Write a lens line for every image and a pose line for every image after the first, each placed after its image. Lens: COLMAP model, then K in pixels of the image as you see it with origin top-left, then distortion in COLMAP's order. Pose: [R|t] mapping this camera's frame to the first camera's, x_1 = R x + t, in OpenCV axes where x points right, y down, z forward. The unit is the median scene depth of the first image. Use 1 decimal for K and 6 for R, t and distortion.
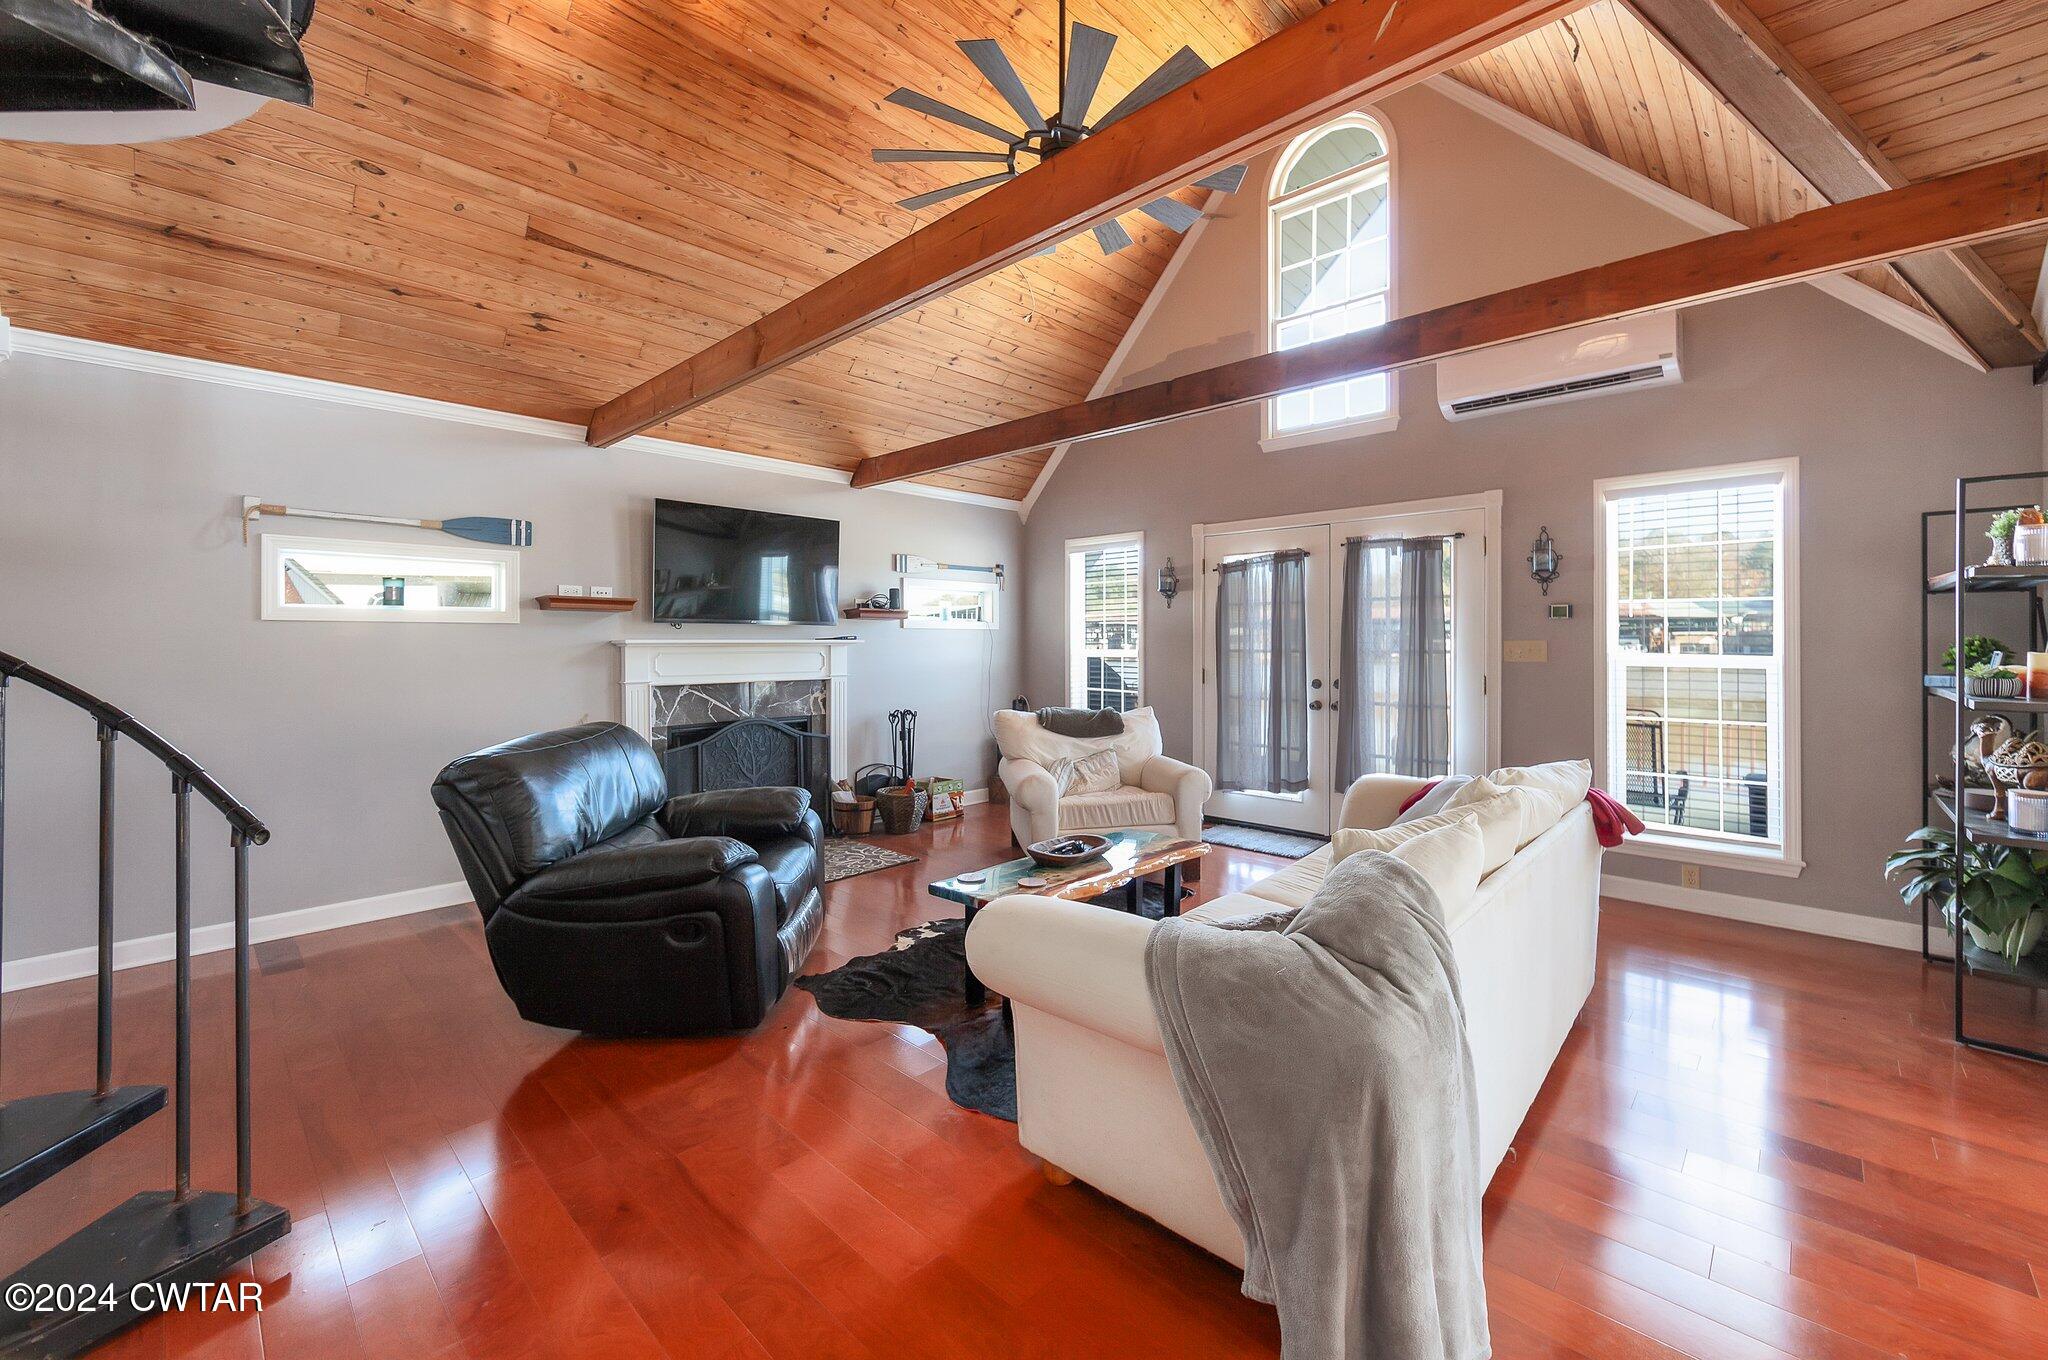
lens RADIAL K [[822.7, 0, 1084.8], [0, 822.7, 630.2], [0, 0, 1]] dist [0.002562, -0.001446]
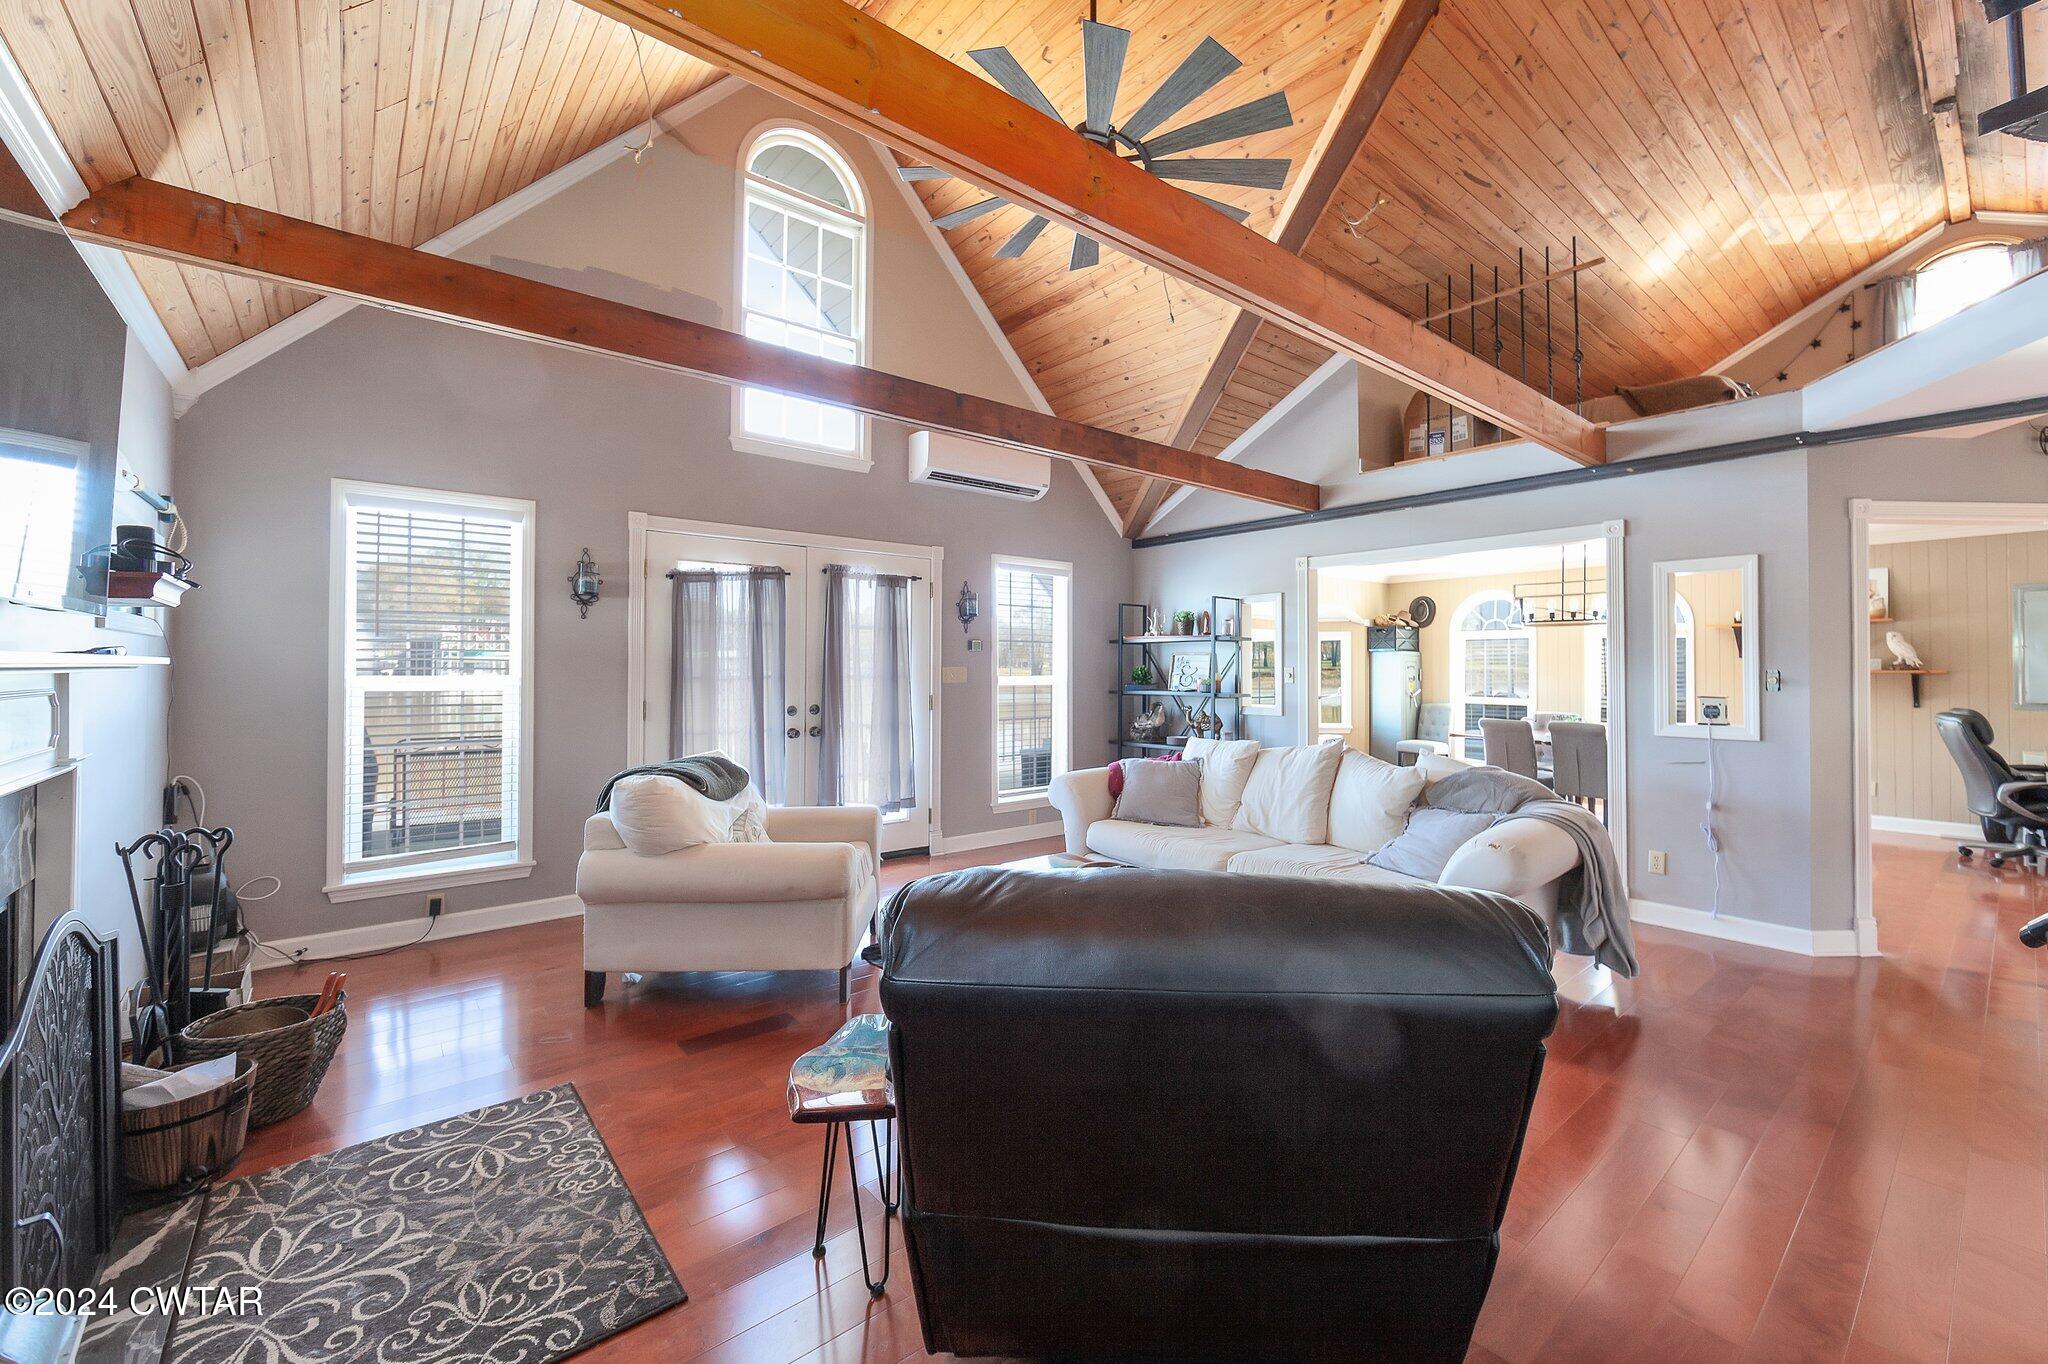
lens RADIAL K [[822.7, 0, 1051.7], [0, 822.7, 673.0], [0, 0, 1]] dist [0.002562, -0.001446]
pose [[0.128640, -0.006308, 0.991671, -0.640430], [-0.017348, 0.999812, 0.008610, 0.007272], [-0.991540, -0.018311, 0.128506, 0.590600]]
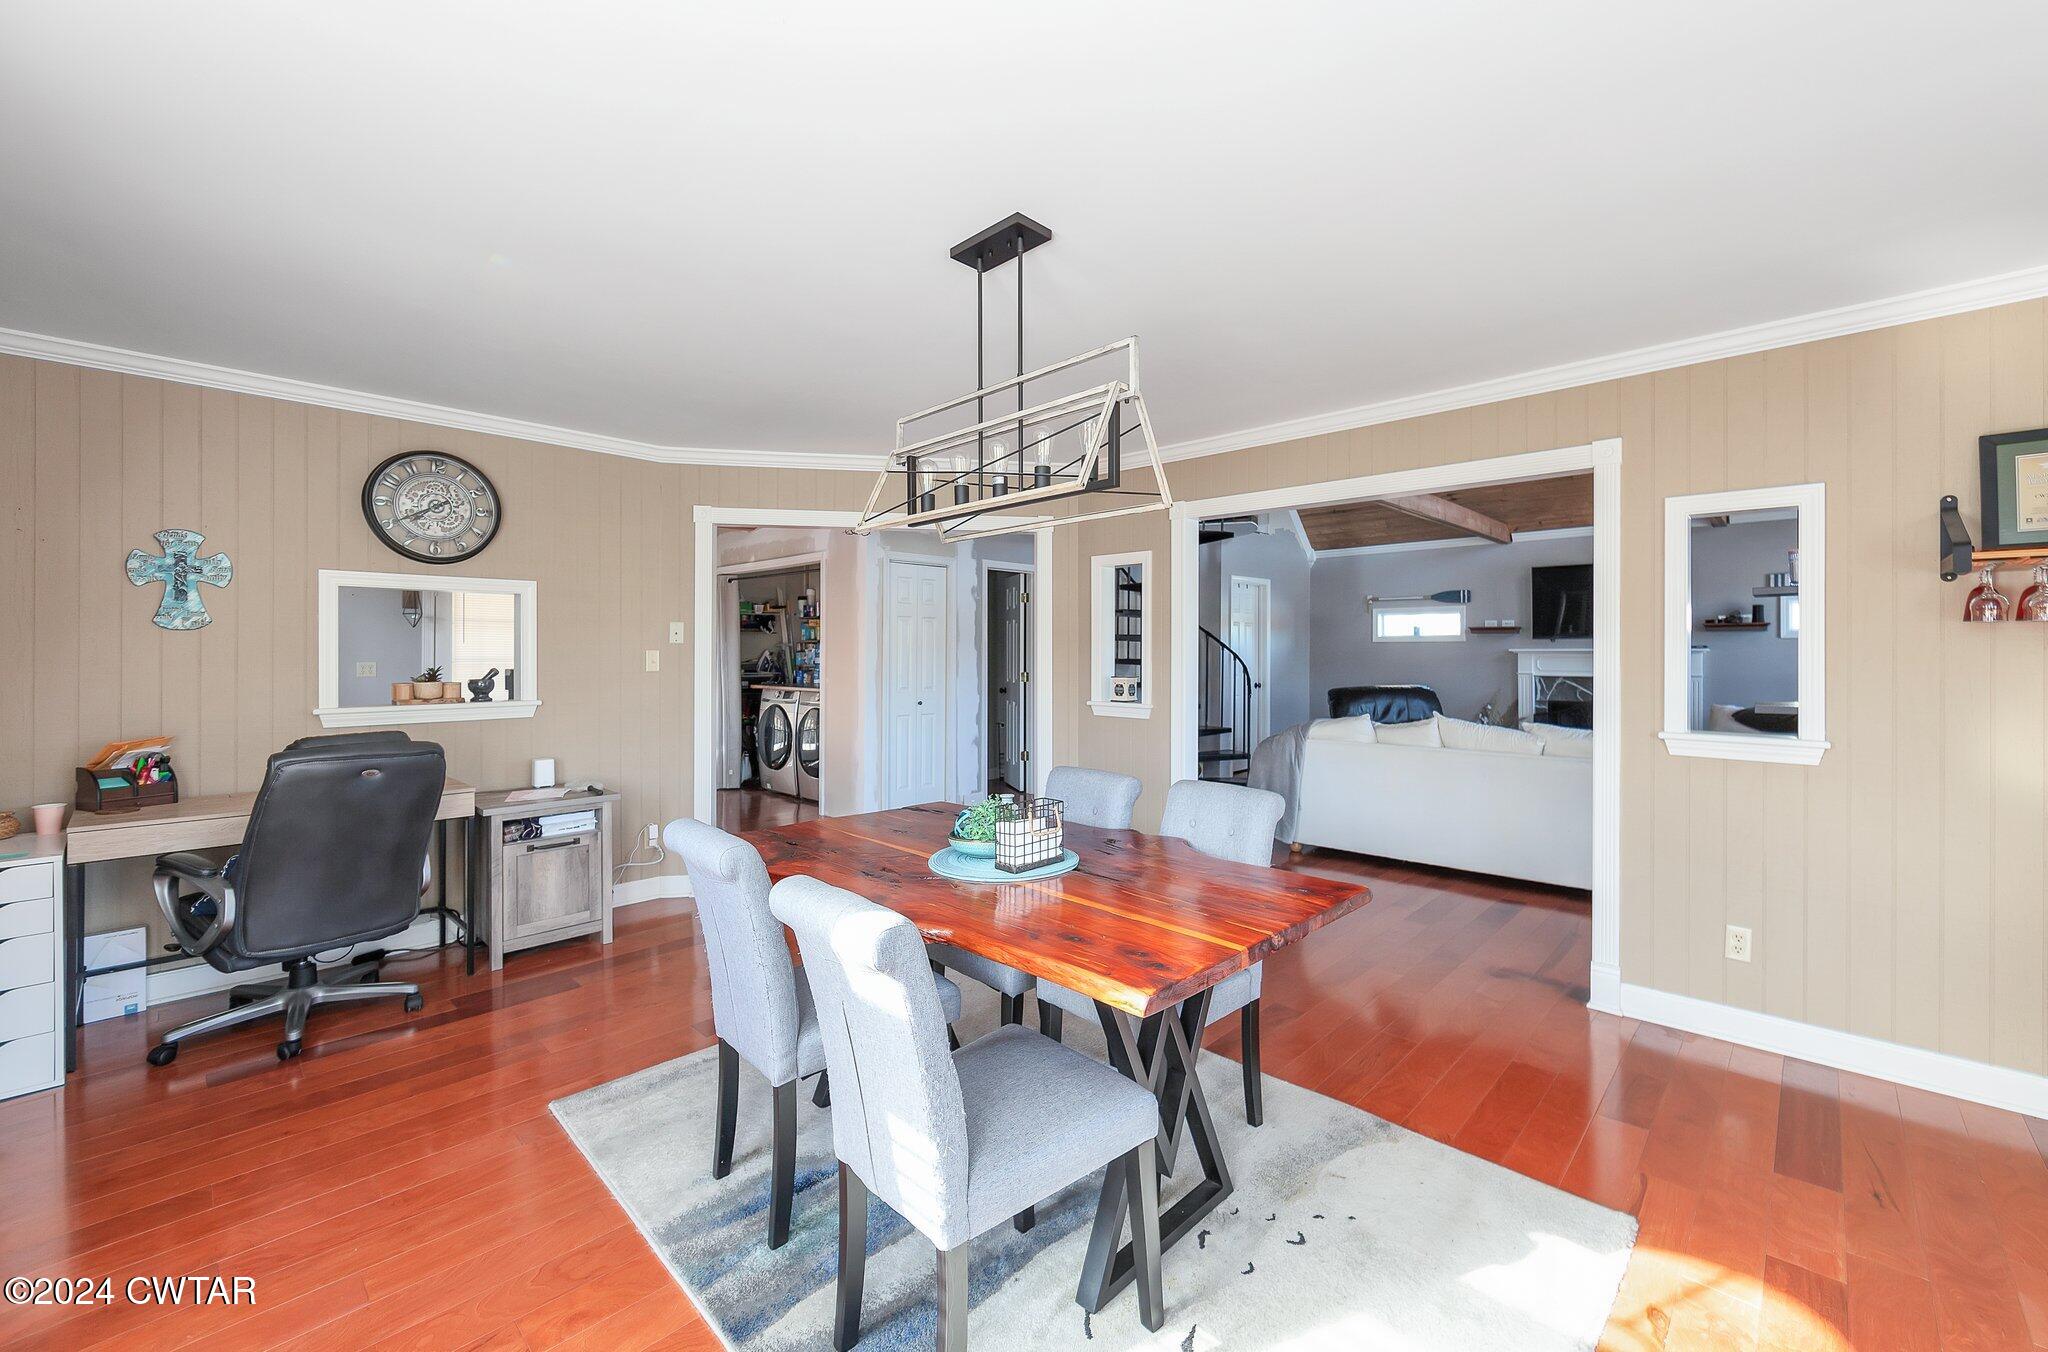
lens RADIAL K [[822.7, 0, 1038.4], [0, 822.7, 650.9], [0, 0, 1]] dist [0.002562, -0.001446]
pose [[-0.018465, 0.002067, -0.999827, 1.131822], [0.015617, 0.999876, 0.001778, -0.004103], [0.999708, -0.015581, -0.018495, -0.010230]]
